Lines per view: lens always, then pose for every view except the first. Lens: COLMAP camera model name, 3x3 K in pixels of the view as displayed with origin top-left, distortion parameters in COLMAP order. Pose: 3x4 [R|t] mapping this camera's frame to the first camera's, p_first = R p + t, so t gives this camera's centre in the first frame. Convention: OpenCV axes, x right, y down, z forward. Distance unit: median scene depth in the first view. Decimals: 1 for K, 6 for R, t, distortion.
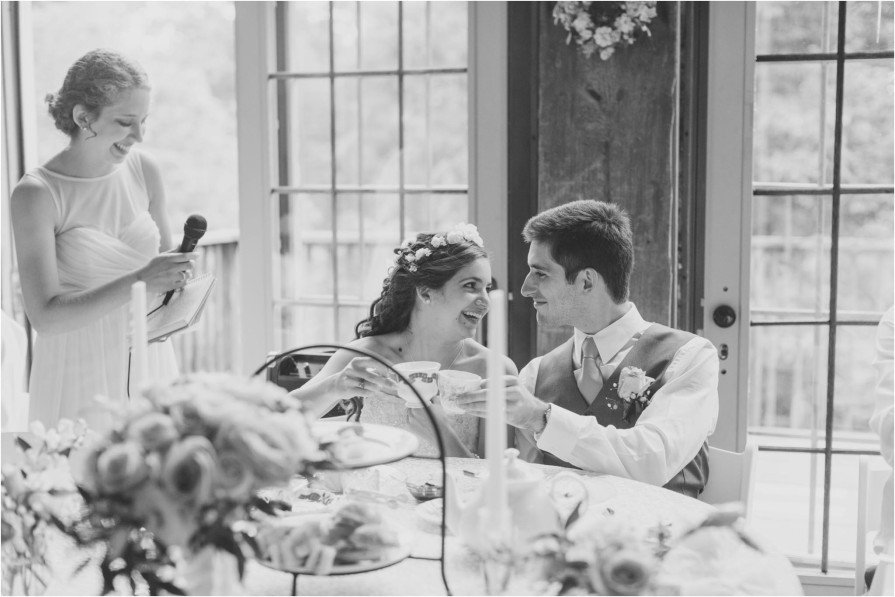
lens RADIAL K [[1332.4, 0, 444.9], [0, 1332.4, 298.2], [0, 0, 1]] dist [0.035044, 0.000000]
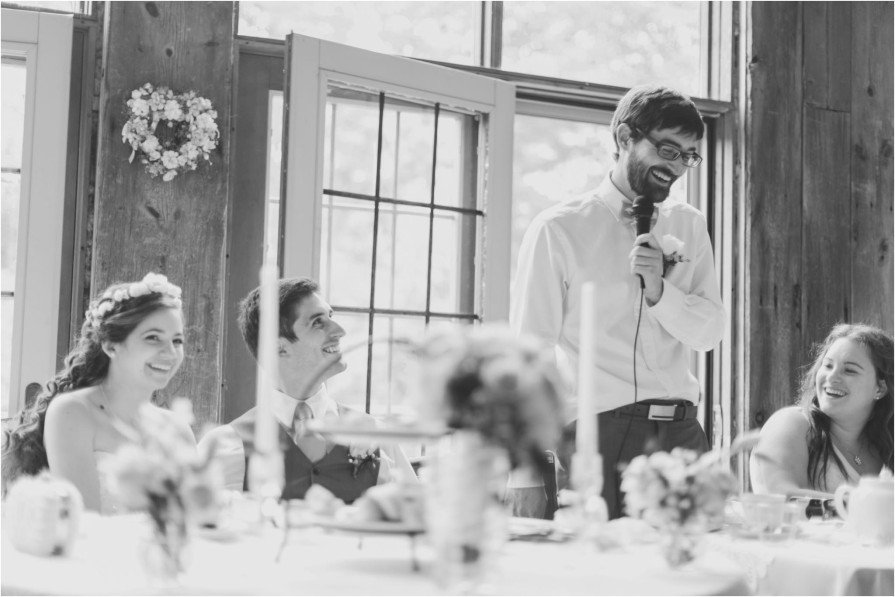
lens RADIAL K [[1332.4, 0, 449.5], [0, 1332.4, 297.4], [0, 0, 1]] dist [0.035044, 0.000000]
pose [[0.725448, 0.076005, 0.684068, -0.449926], [0.049025, 0.985654, -0.161504, 0.101472], [-0.686529, 0.150700, 0.711314, 0.084975]]
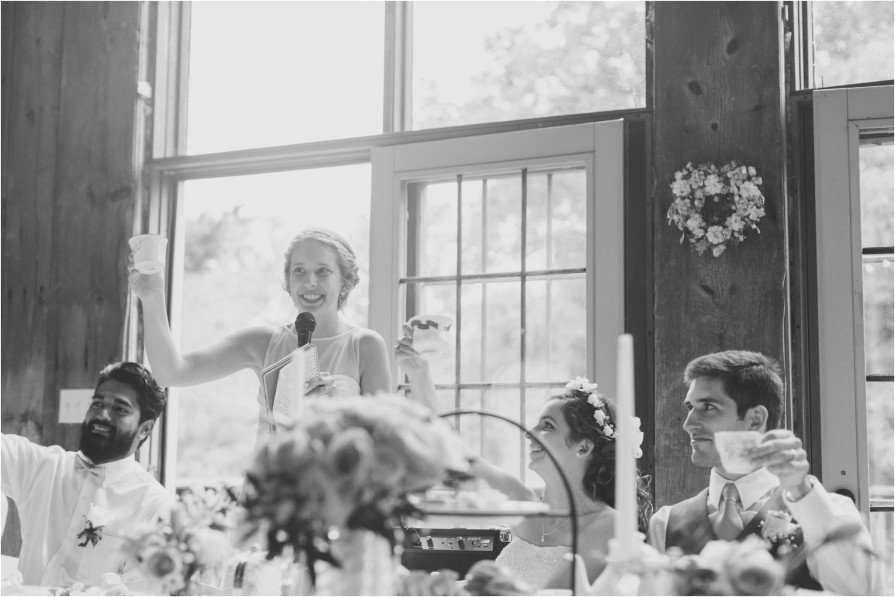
lens RADIAL K [[1332.4, 0, 441.8], [0, 1332.4, 298.8], [0, 0, 1]] dist [0.035044, 0.000000]
pose [[0.996504, 0.006902, -0.083264, -0.009717], [-0.026002, 0.972710, -0.230561, 0.104934], [0.079401, 0.231920, 0.969489, -0.039575]]
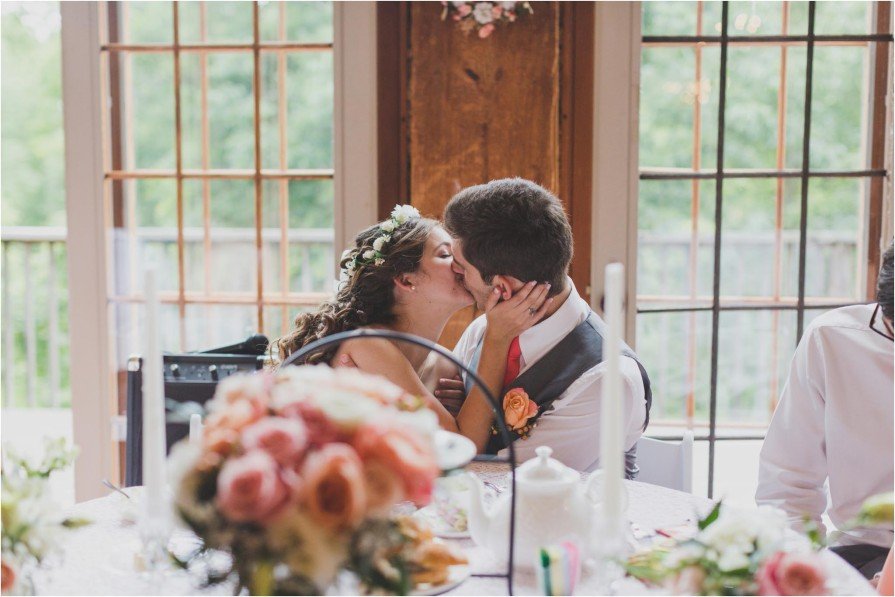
lens RADIAL K [[1332.4, 0, 449.4], [0, 1332.4, 294.5], [0, 0, 1]] dist [0.035044, 0.000000]
pose [[0.972989, -0.017657, 0.230177, -0.126362], [0.018729, 0.999822, -0.002473, 0.006501], [-0.230092, 0.006717, 0.973146, 0.081401]]
